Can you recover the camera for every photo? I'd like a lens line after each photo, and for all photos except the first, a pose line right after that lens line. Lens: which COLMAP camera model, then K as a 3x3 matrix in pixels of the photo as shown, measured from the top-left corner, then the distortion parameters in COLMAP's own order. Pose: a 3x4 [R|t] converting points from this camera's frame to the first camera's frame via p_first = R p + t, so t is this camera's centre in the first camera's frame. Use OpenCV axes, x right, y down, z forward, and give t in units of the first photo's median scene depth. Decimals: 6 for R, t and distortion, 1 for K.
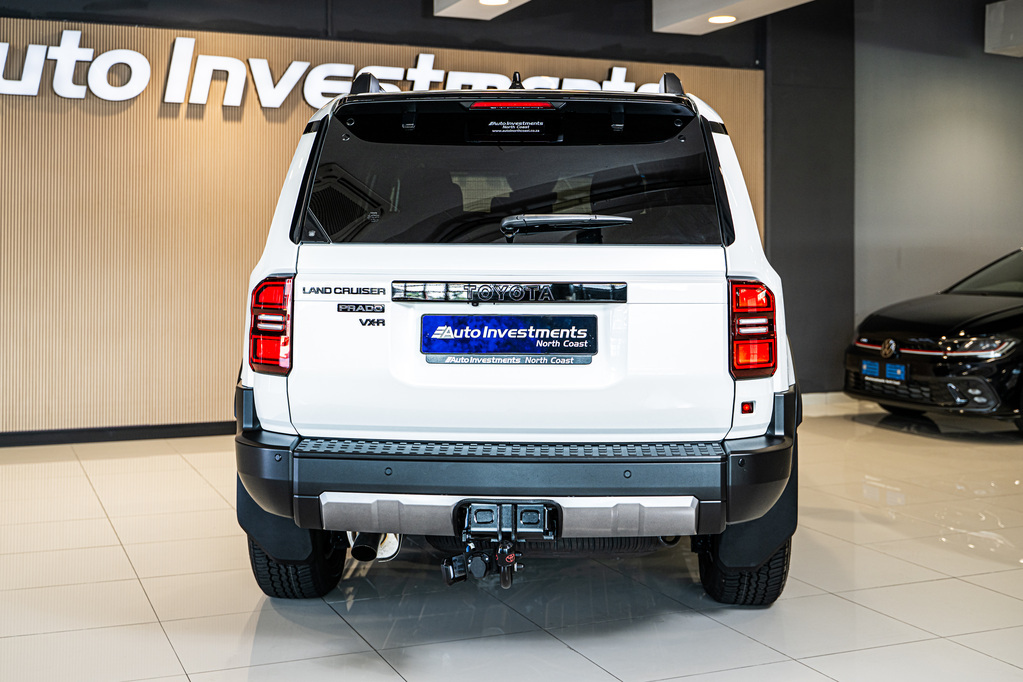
lens RADIAL K [[1267.2, 0, 514.4], [0, 1267.2, 222.2], [0, 0, 1]] dist [0.006465, -0.028504]
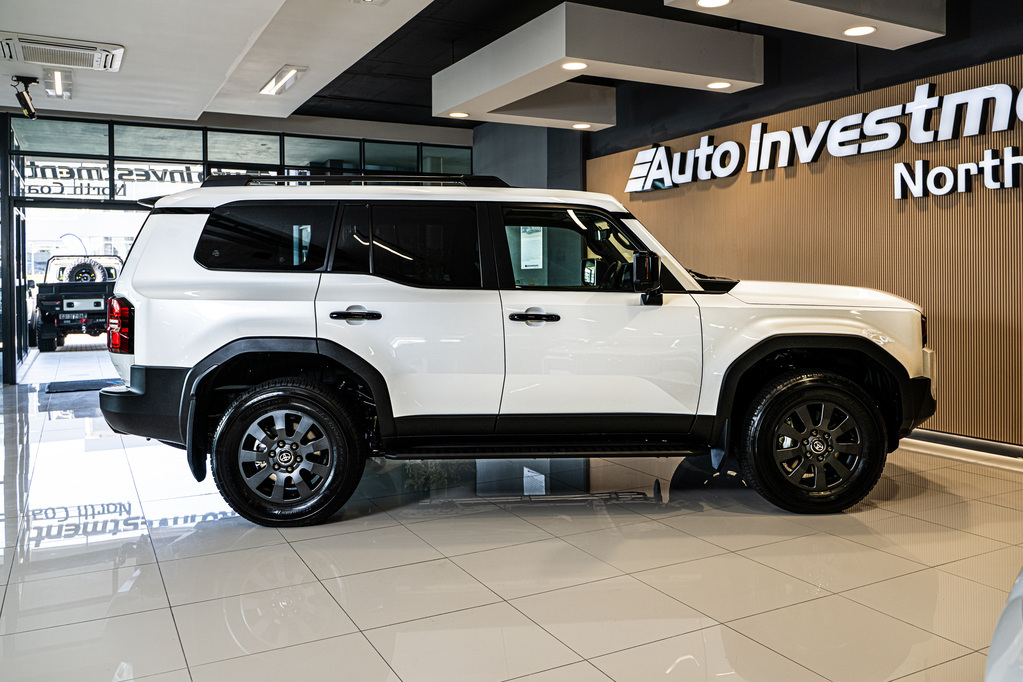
lens RADIAL K [[819.7, 0, 510.5], [0, 819.7, 321.5], [0, 0, 1]] dist [-0.006921, -0.003911]
pose [[0.073244, 0.047887, -0.996164, 1.349966], [0.033164, 0.998177, 0.050423, 0.036213], [0.996763, -0.036729, 0.071522, 1.424260]]
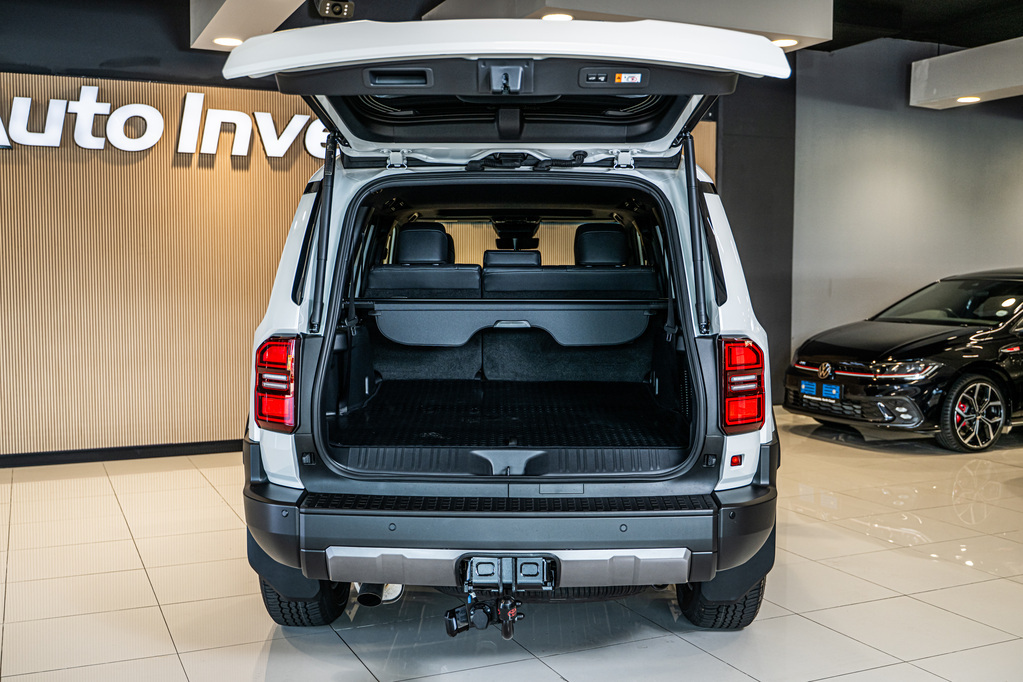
lens RADIAL K [[1056.4, 0, 511.5], [0, 1056.4, 341.0], [0, 0, 1]] dist [0.003774, -0.015142]
pose [[0.999703, -0.004304, 0.024003, -0.020999], [0.002132, 0.995960, 0.089775, -0.029320], [-0.024293, -0.089697, 0.995673, 0.144661]]
